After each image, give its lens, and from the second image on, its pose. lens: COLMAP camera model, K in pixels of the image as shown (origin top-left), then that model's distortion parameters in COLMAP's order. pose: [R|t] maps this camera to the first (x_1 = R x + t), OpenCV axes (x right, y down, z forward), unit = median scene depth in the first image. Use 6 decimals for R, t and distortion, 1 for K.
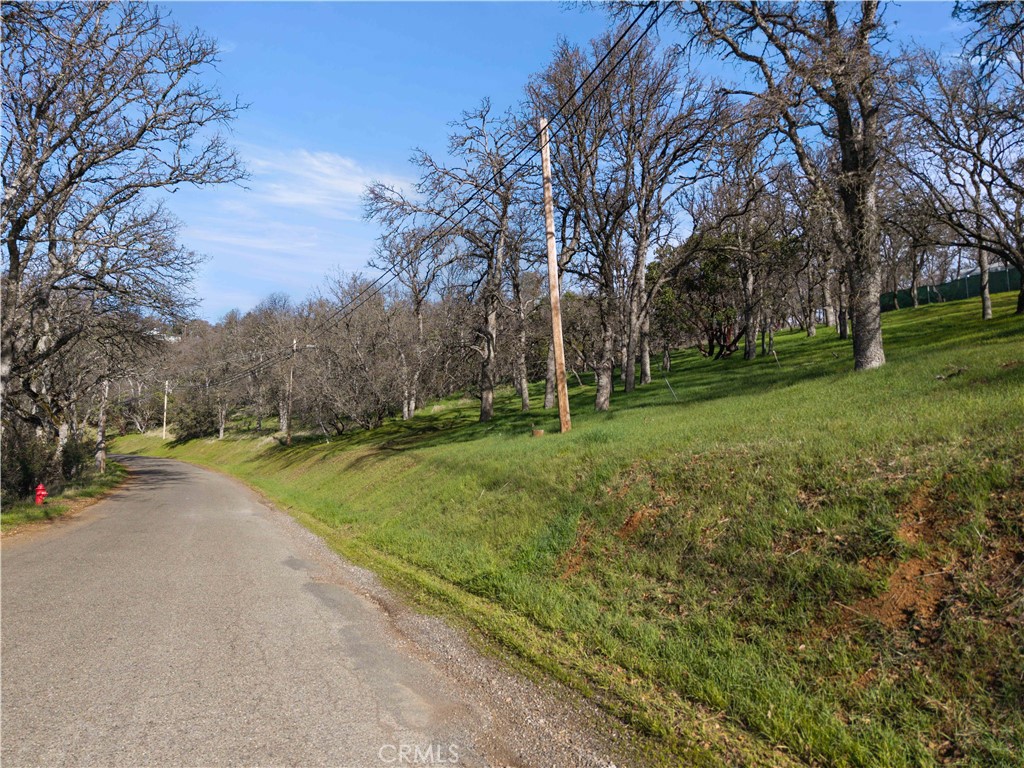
lens RADIAL K [[685.3, 0, 512.0], [0, 685.3, 384.0], [0, 0, 1]] dist [0.052295, -0.044781]
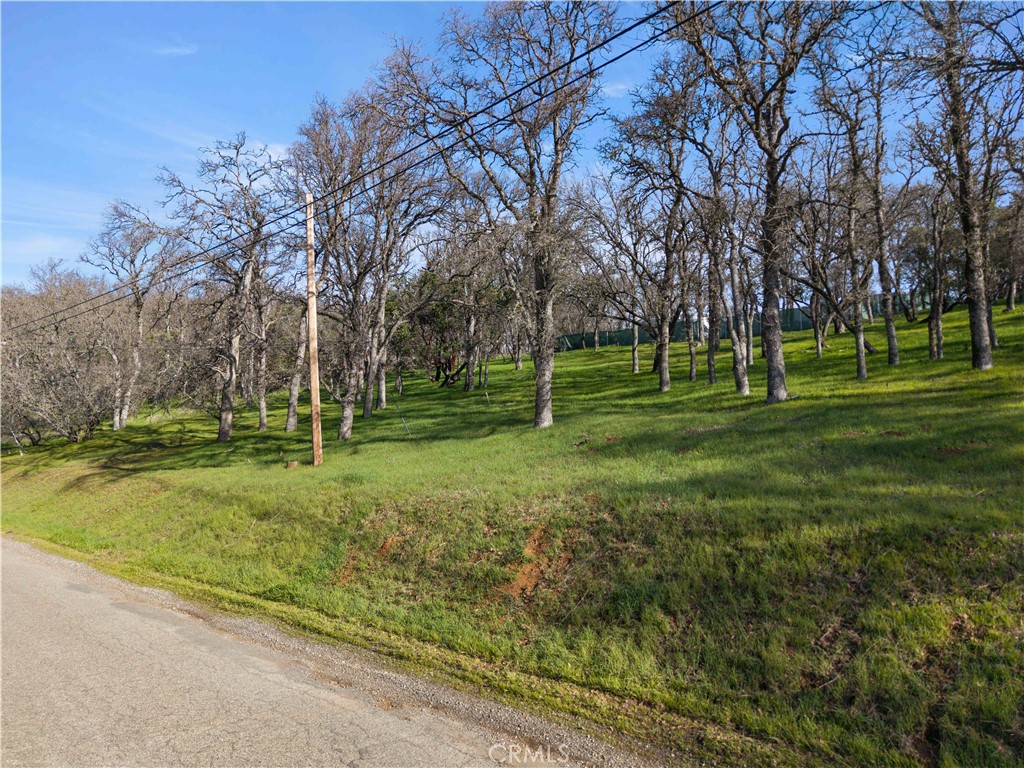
lens RADIAL K [[685.6, 0, 512.0], [0, 685.6, 384.0], [0, 0, 1]] dist [0.080492, -0.113949]
pose [[0.922275, 0.052495, 0.382953, -0.098599], [-0.049940, 0.998614, -0.016619, -0.084422], [-0.383295, -0.003798, 0.923618, -0.301200]]
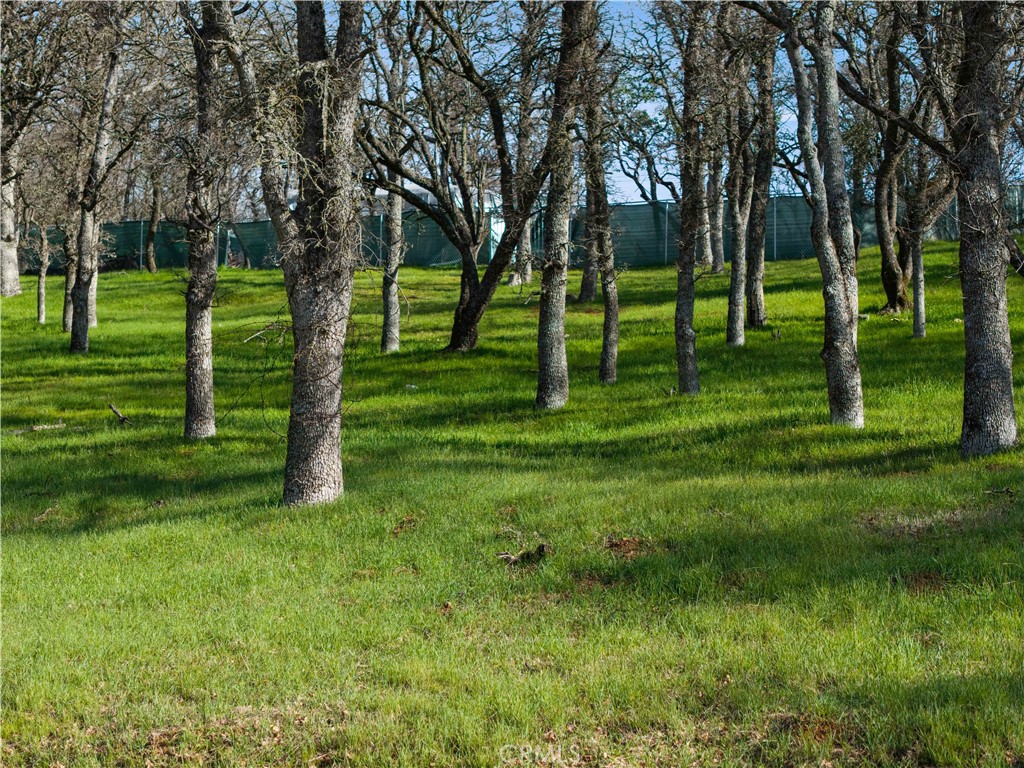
lens RADIAL K [[2066.0, 0, 512.0], [0, 2066.0, 384.0], [0, 0, 1]] dist [-0.119051, 0.059636]
pose [[0.743550, 0.097423, 0.661545, -0.283874], [-0.092935, 0.994784, -0.042043, -0.053308], [-0.662191, -0.030220, 0.748726, -0.088826]]
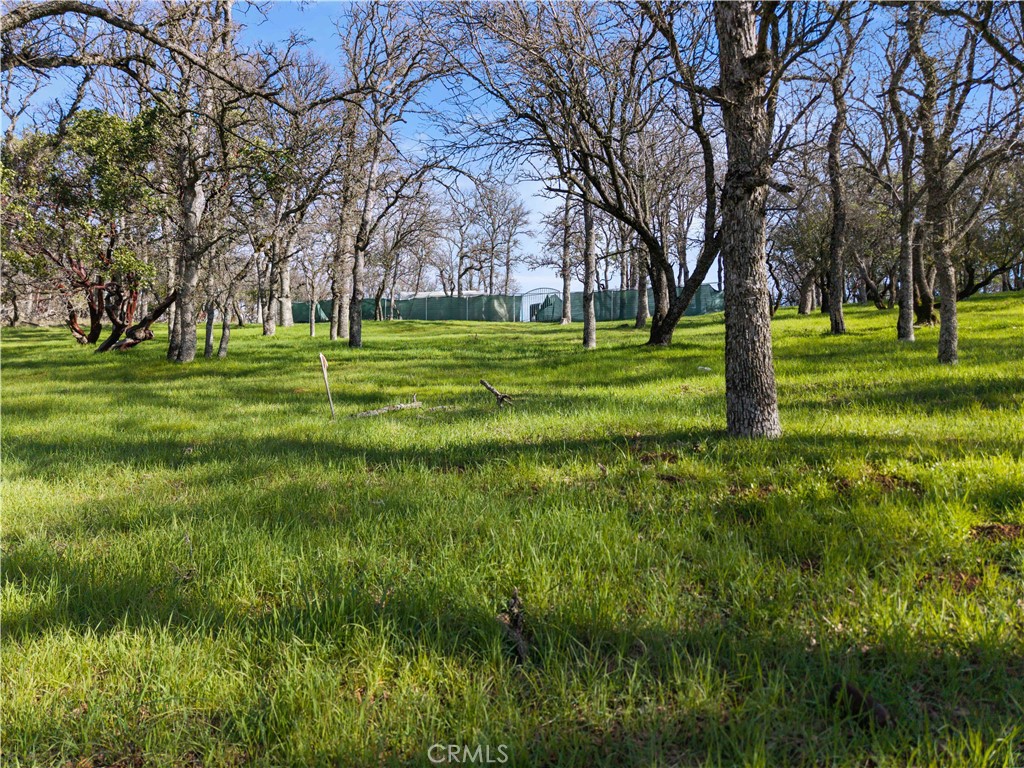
lens RADIAL K [[685.3, 0, 512.0], [0, 685.3, 384.0], [0, 0, 1]] dist [0.052295, -0.044781]
pose [[0.672752, 0.100558, 0.733003, 0.410223], [-0.097320, 0.994140, -0.047061, -0.054750], [-0.733440, -0.039675, 0.678596, 1.382948]]
